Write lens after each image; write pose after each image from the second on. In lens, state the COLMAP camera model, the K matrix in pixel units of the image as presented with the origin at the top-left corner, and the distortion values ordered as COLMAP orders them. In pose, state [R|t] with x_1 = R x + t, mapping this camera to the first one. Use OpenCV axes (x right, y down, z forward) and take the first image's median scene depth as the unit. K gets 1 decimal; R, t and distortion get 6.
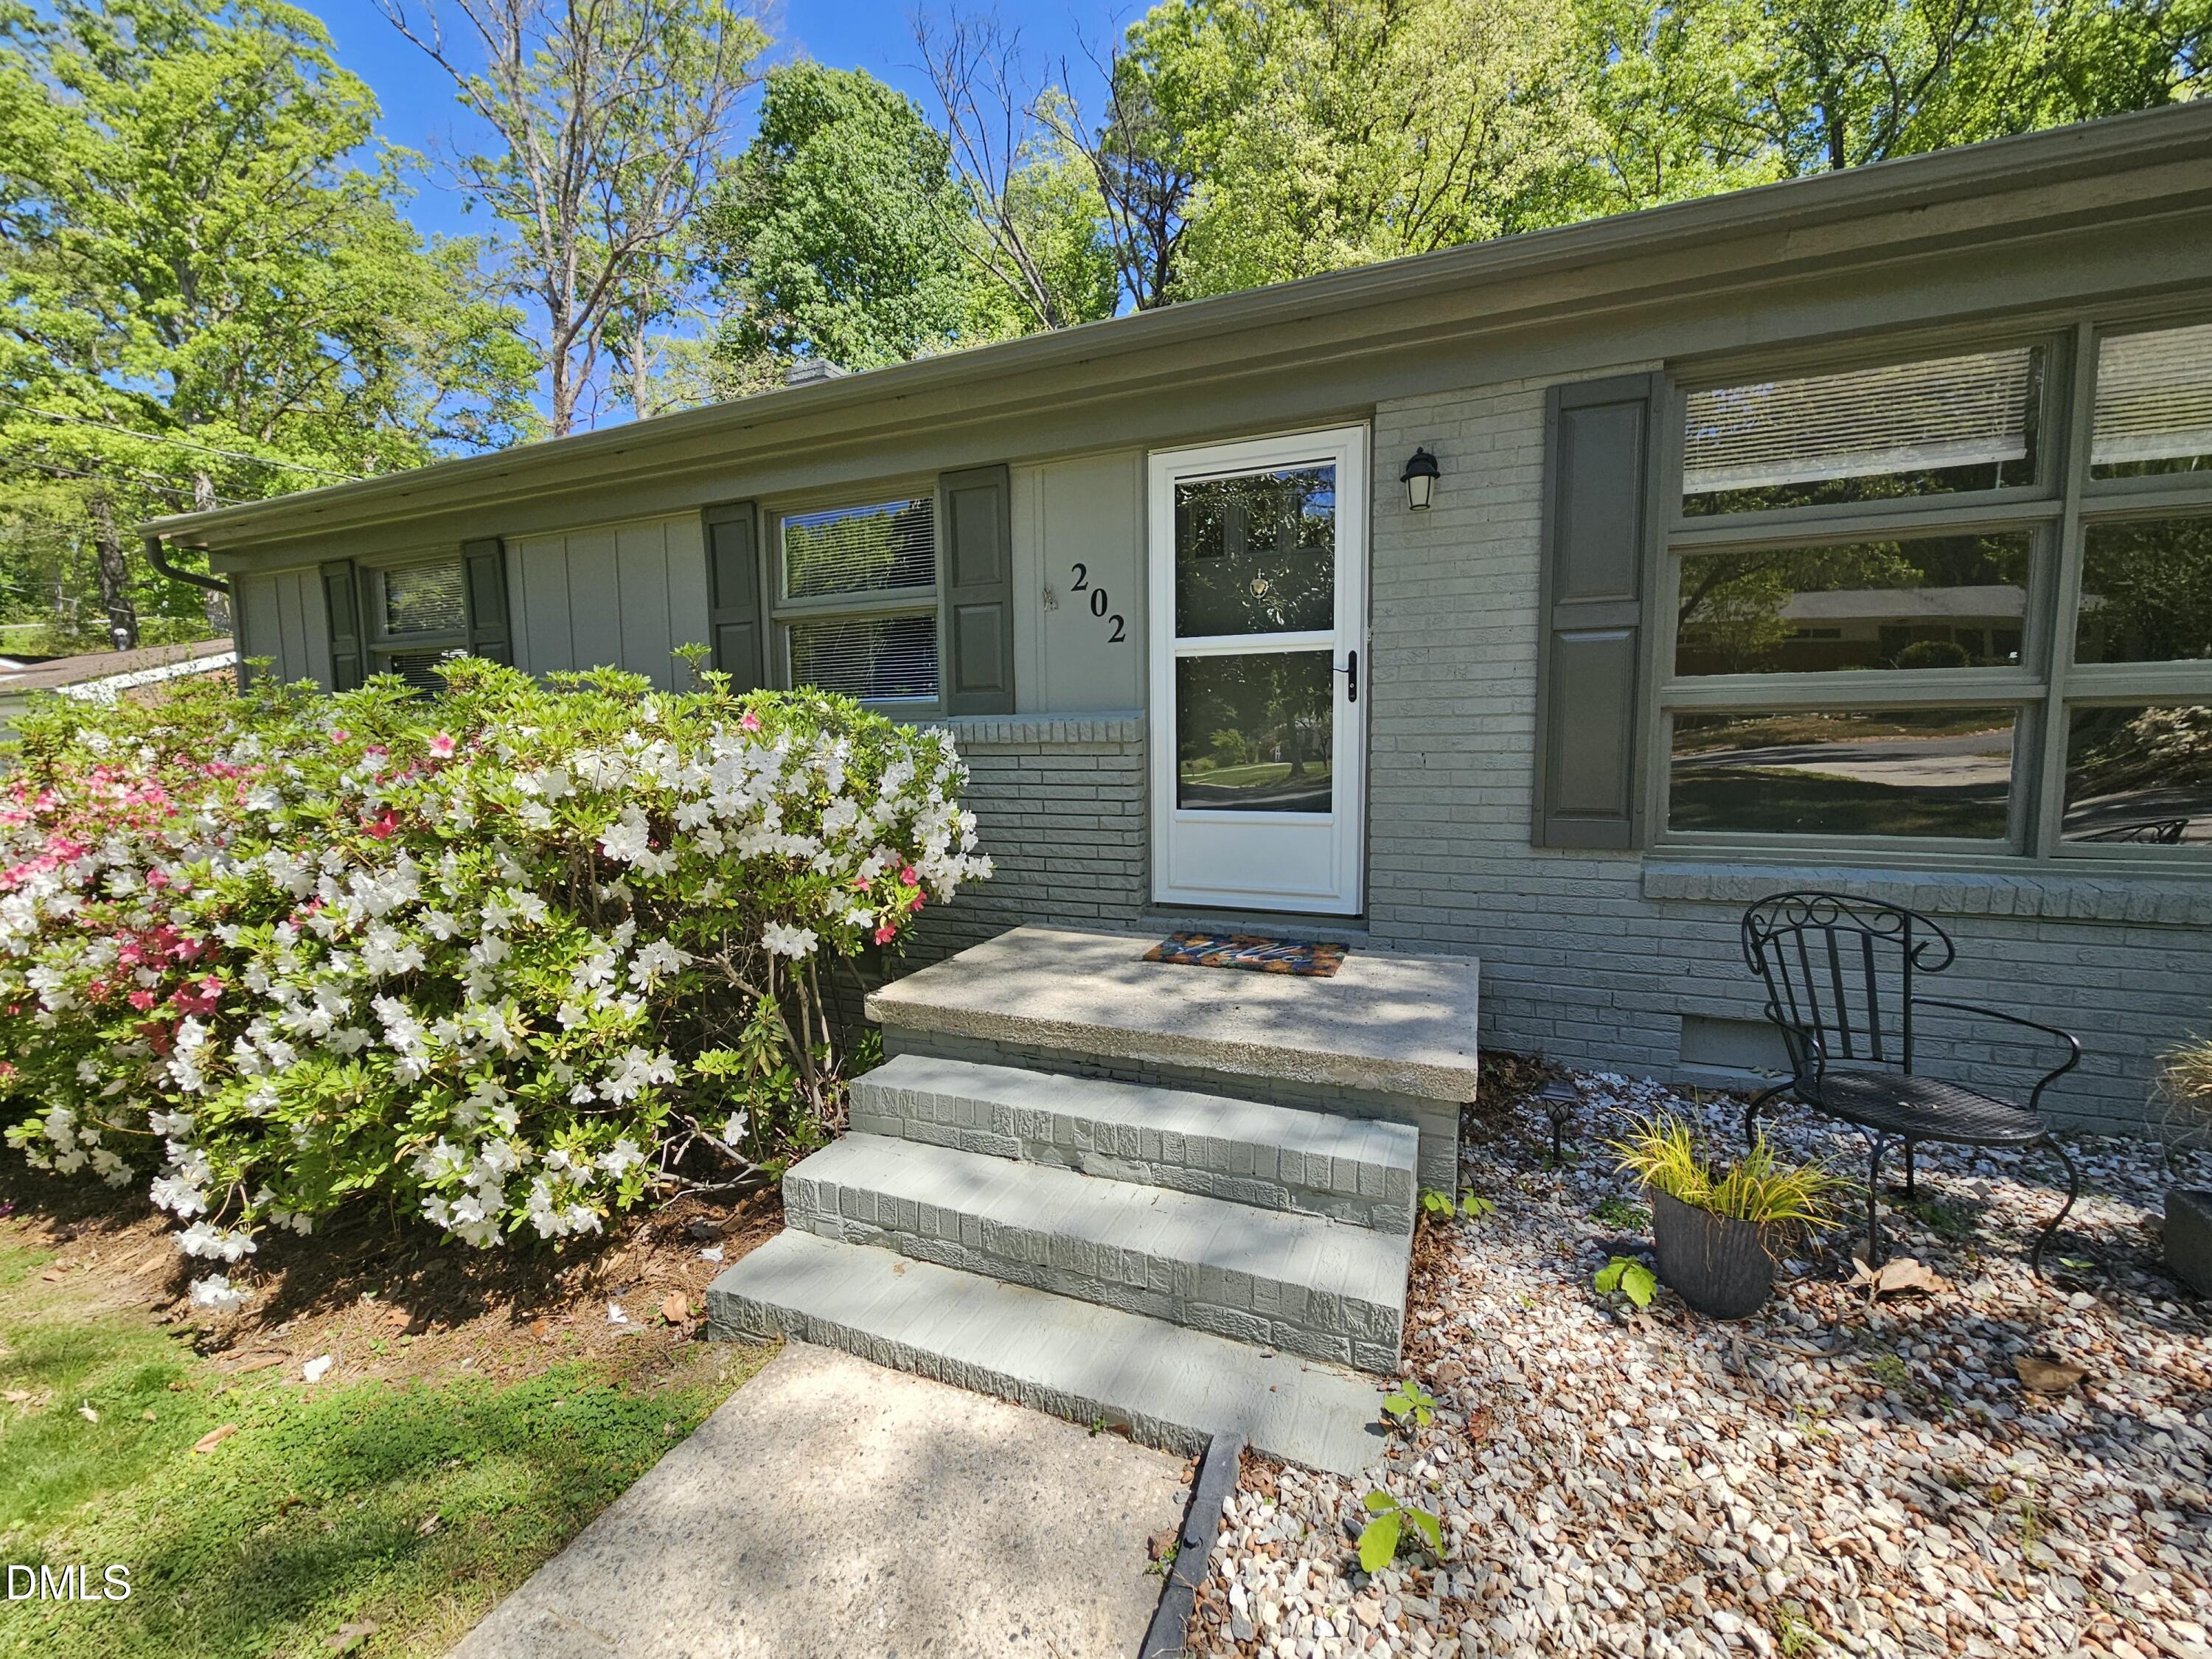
lens RADIAL K [[913.0, 0, 1104.9], [0, 913.0, 823.7], [0, 0, 1]] dist [0.006397, -0.000457]
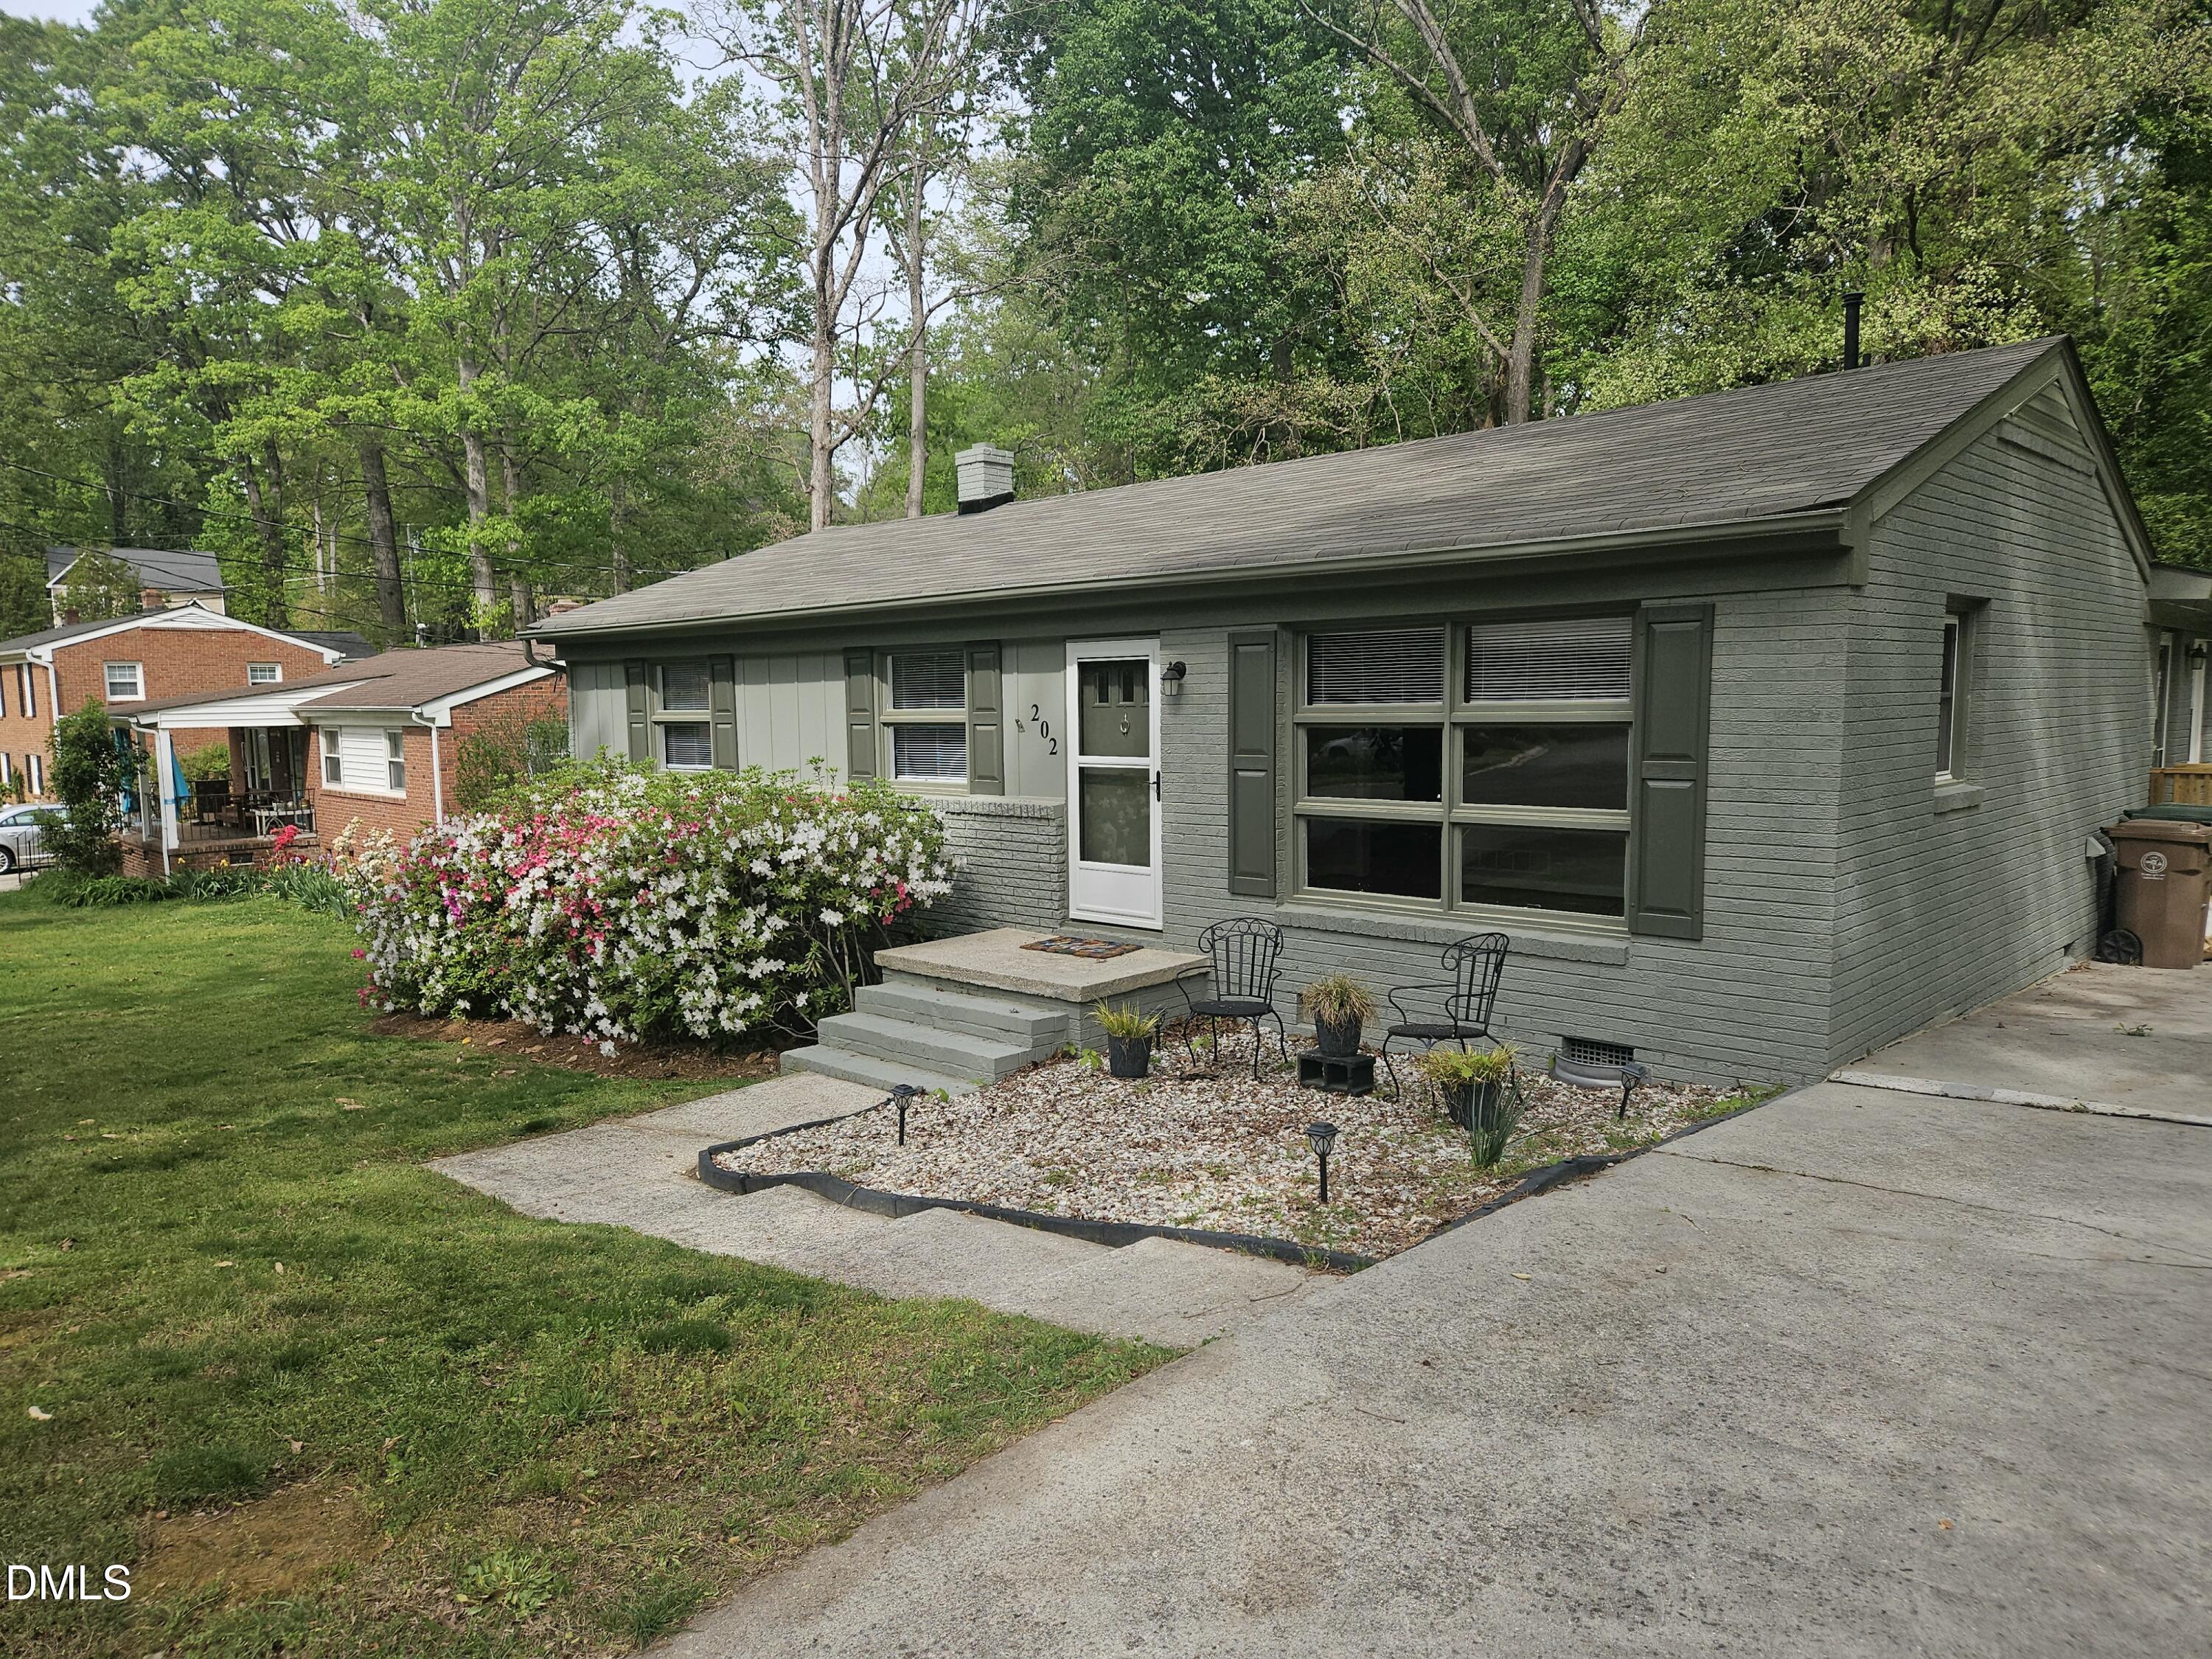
lens RADIAL K [[1474.7, 0, 1131.8], [0, 1474.7, 878.4], [0, 0, 1]] dist [0.076266, -0.055696]
pose [[0.942030, 0.042457, -0.332831, 1.454060], [-0.035527, 0.999007, 0.026883, -0.080826], [0.333642, -0.013501, 0.942603, -2.008402]]
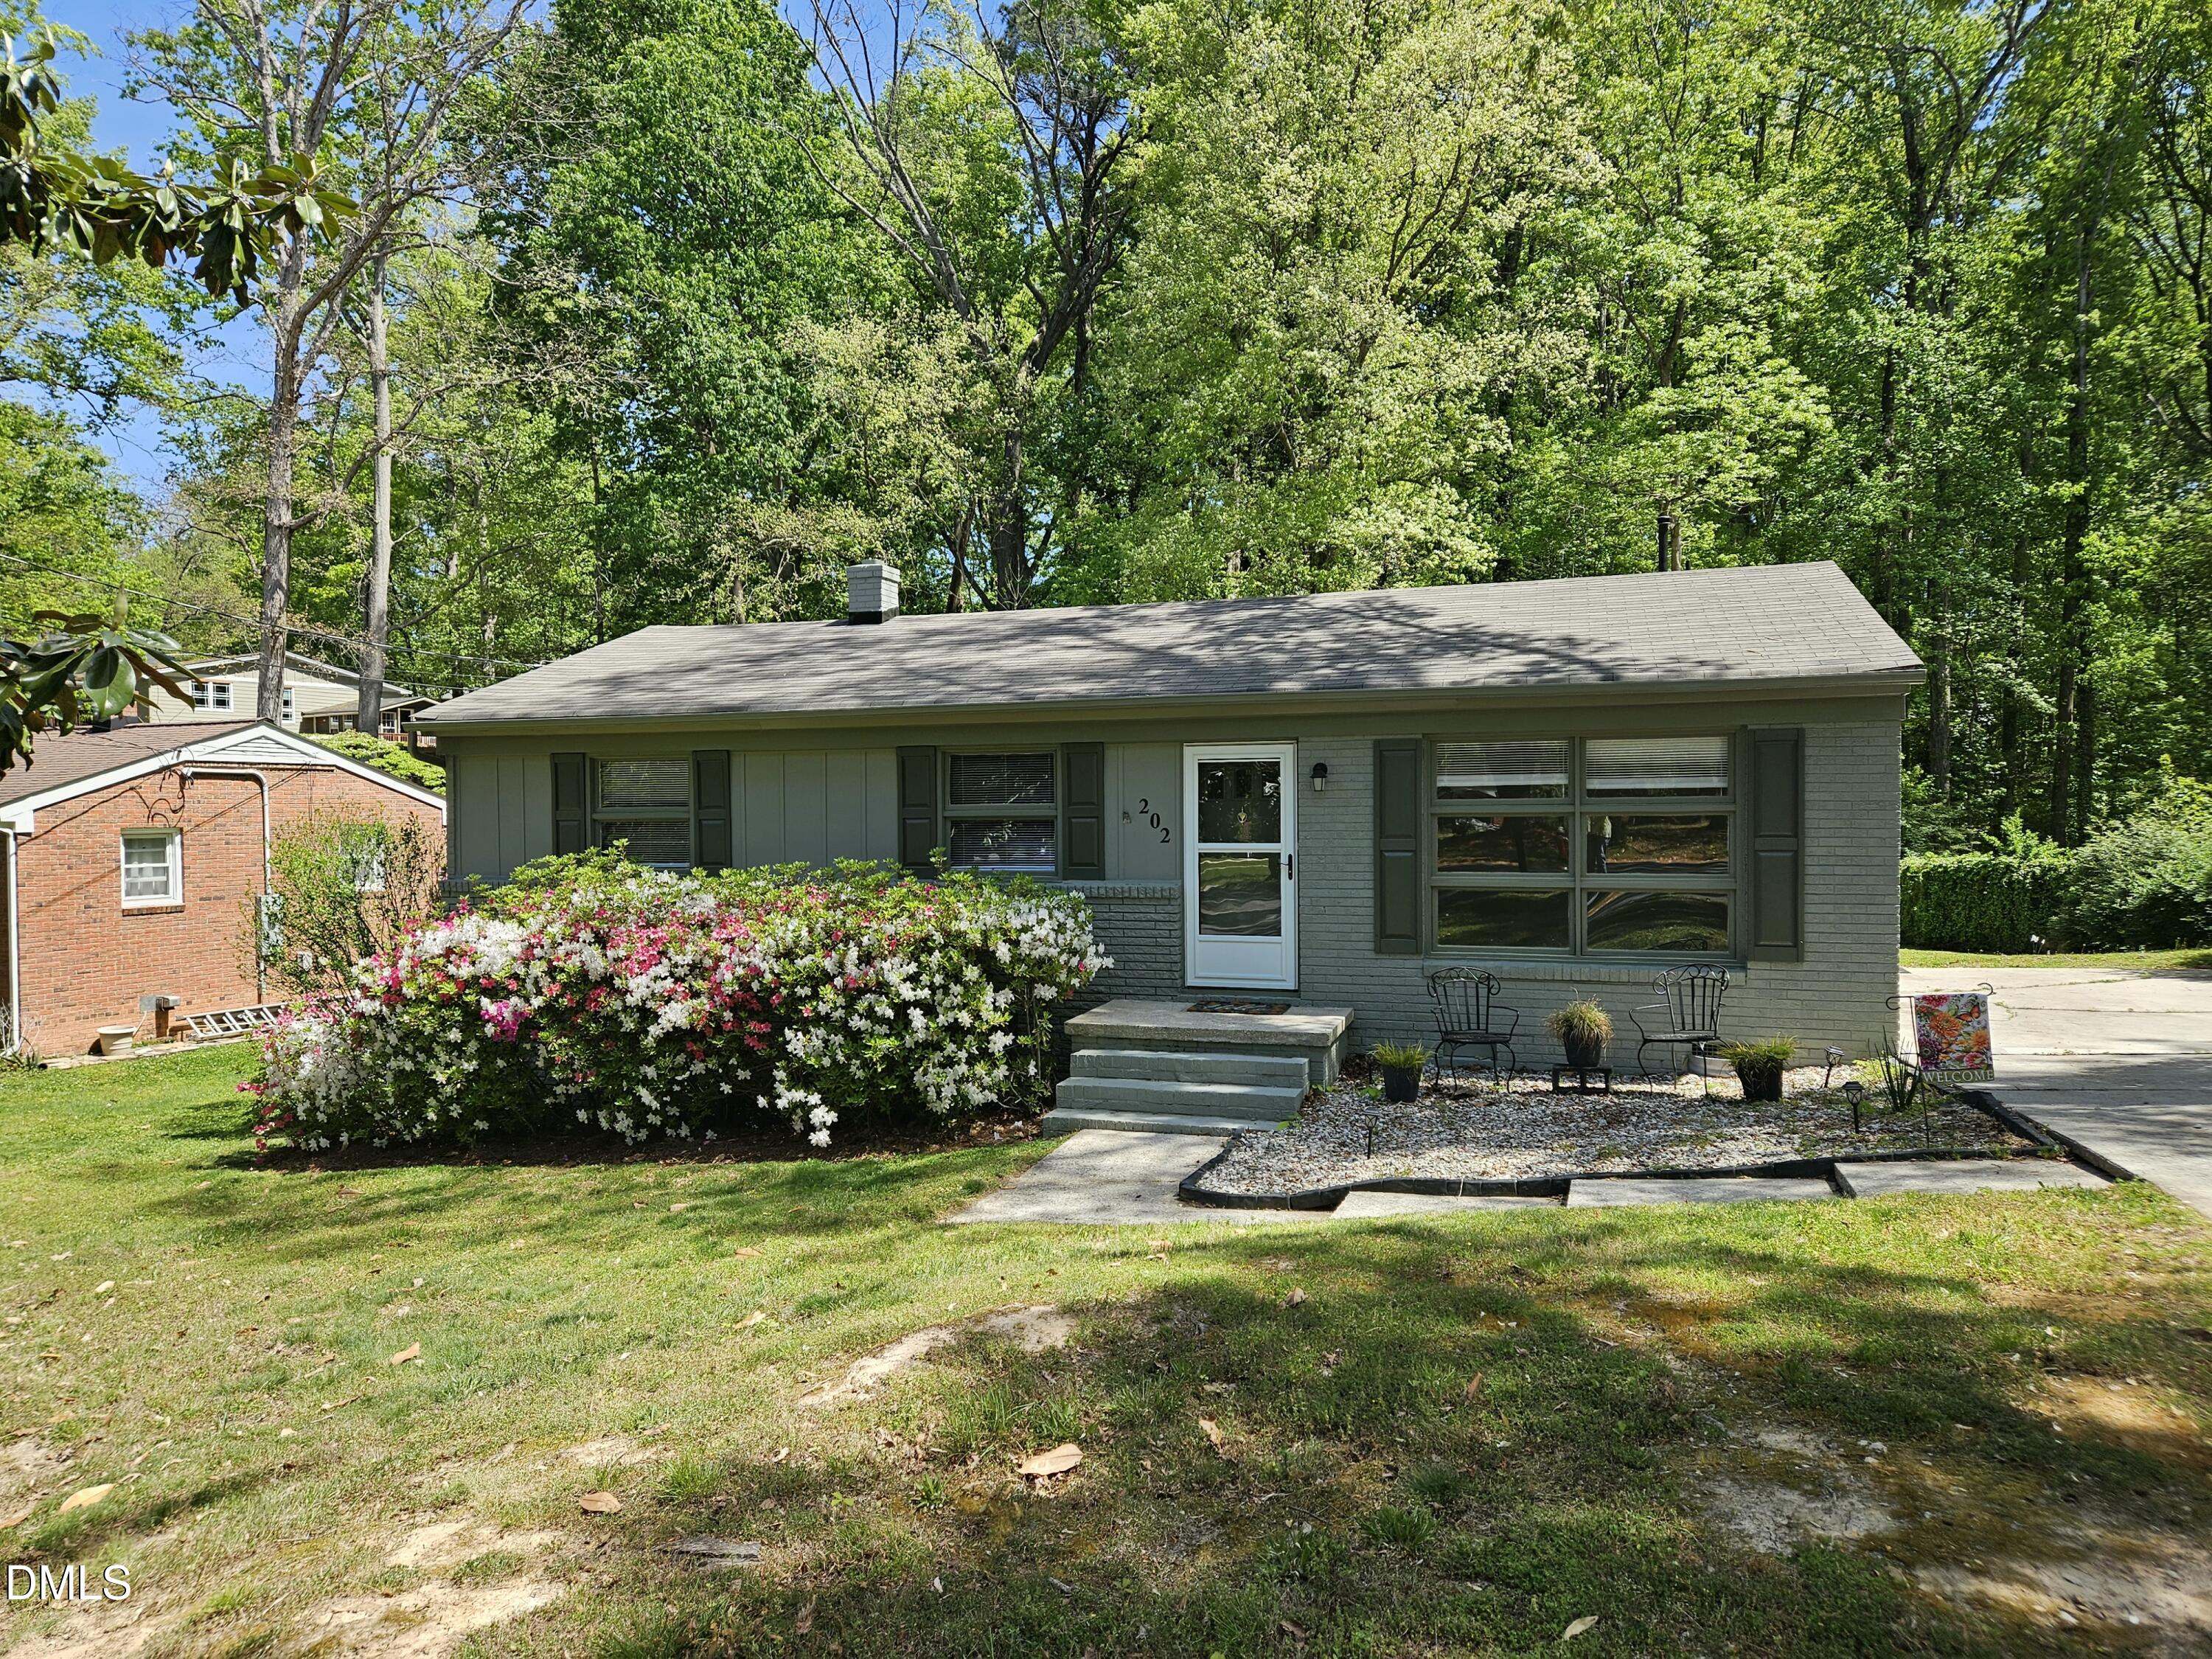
lens RADIAL K [[1474.7, 0, 1105.3], [0, 1474.7, 825.7], [0, 0, 1]] dist [0.076266, -0.055696]
pose [[0.996028, 0.004451, 0.088928, -0.528770], [0.003594, 0.995927, -0.090093, 0.046404], [-0.088966, 0.090055, 0.991955, -2.750630]]
